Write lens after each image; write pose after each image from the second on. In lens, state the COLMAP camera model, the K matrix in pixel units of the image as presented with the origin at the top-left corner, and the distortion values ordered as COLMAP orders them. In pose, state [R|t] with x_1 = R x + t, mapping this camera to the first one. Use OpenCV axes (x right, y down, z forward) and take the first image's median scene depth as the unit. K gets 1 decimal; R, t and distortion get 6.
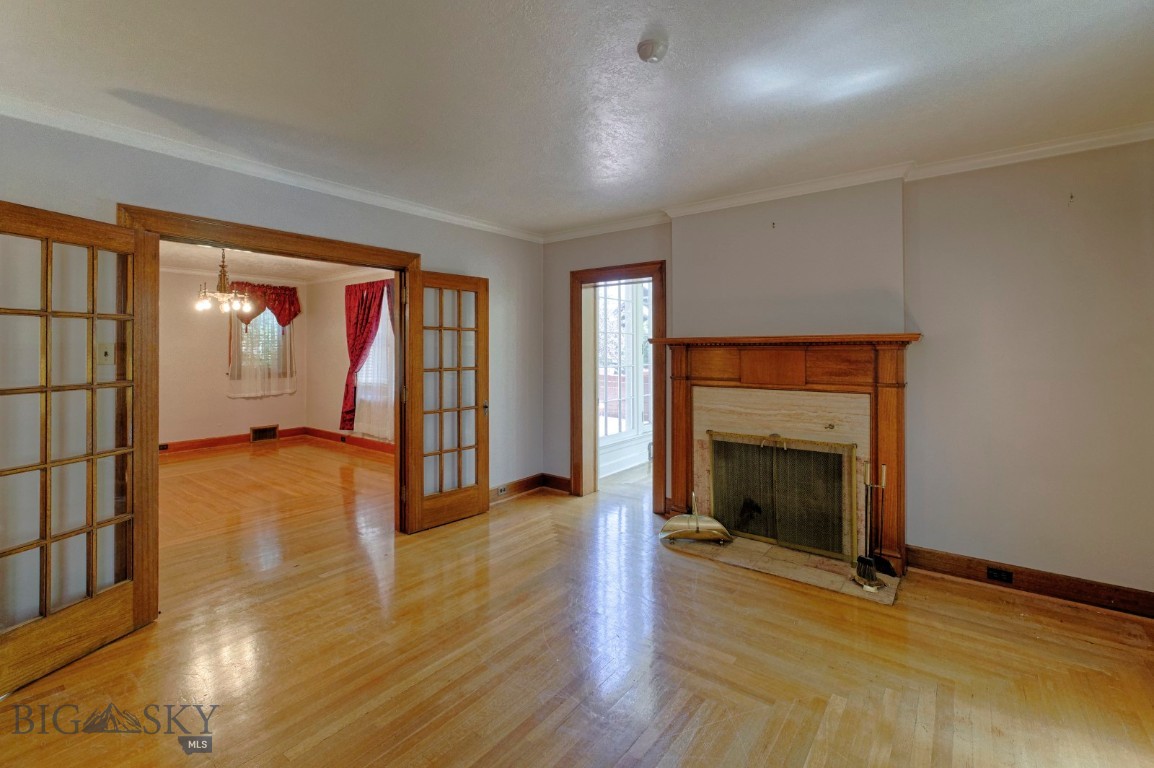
lens RADIAL K [[508.3, 0, 579.9], [0, 508.3, 342.6], [0, 0, 1]] dist [0.000486, 0.000438]
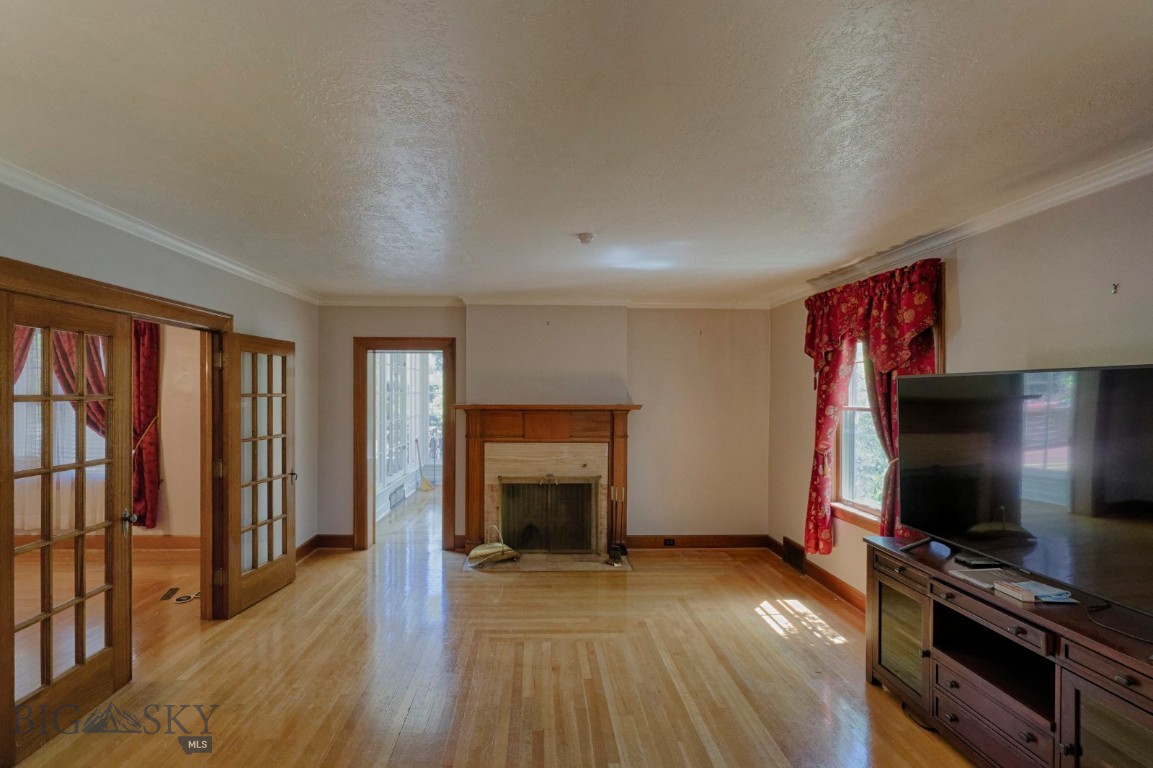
lens RADIAL K [[514.5, 0, 543.1], [0, 514.5, 390.0], [0, 0, 1]] dist [0.000082, 0.000003]
pose [[0.783444, 0.009233, 0.621394, -0.514418], [-0.015570, 0.999867, 0.004773, -0.058497], [-0.621267, -0.013414, 0.783484, -0.096417]]
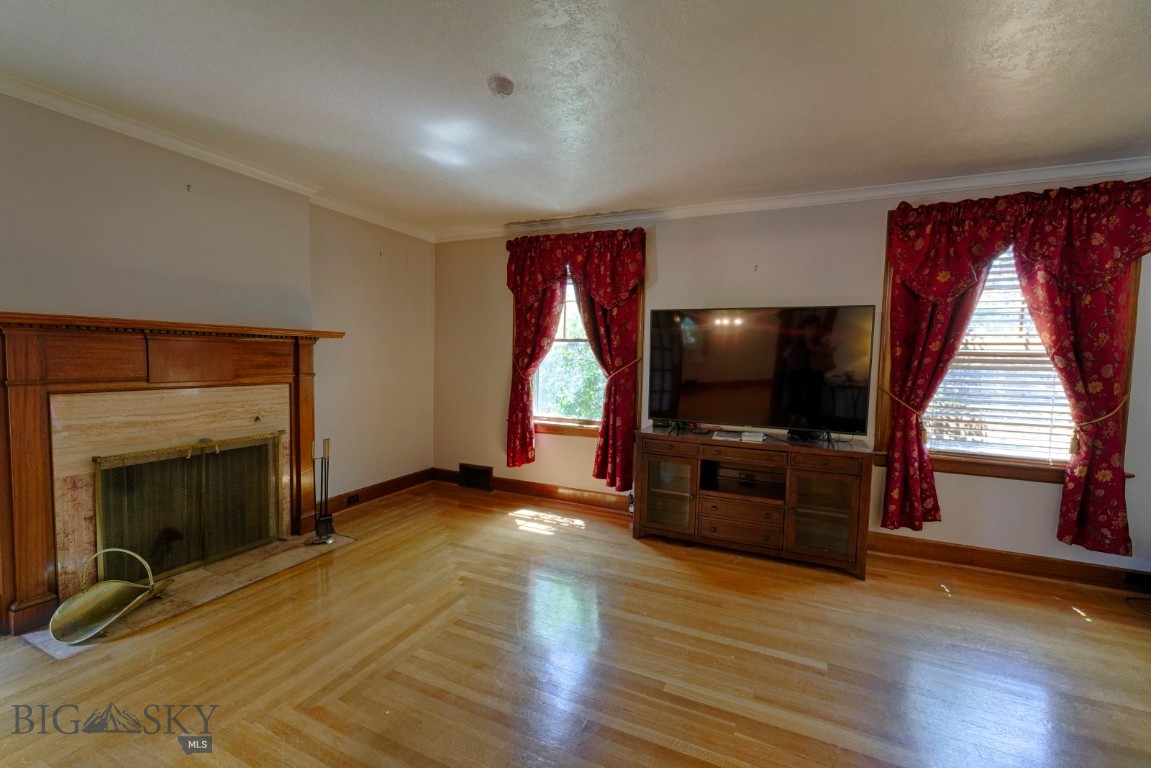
lens RADIAL K [[482.6, 0, 575.5], [0, 482.6, 384.0], [0, 0, 1]] dist [-0.000305, -0.000166]
pose [[-0.229993, -0.056367, 0.971559, -0.549382], [-0.030886, 0.998241, 0.050603, 0.026668], [-0.972702, -0.018370, -0.231329, 0.580521]]
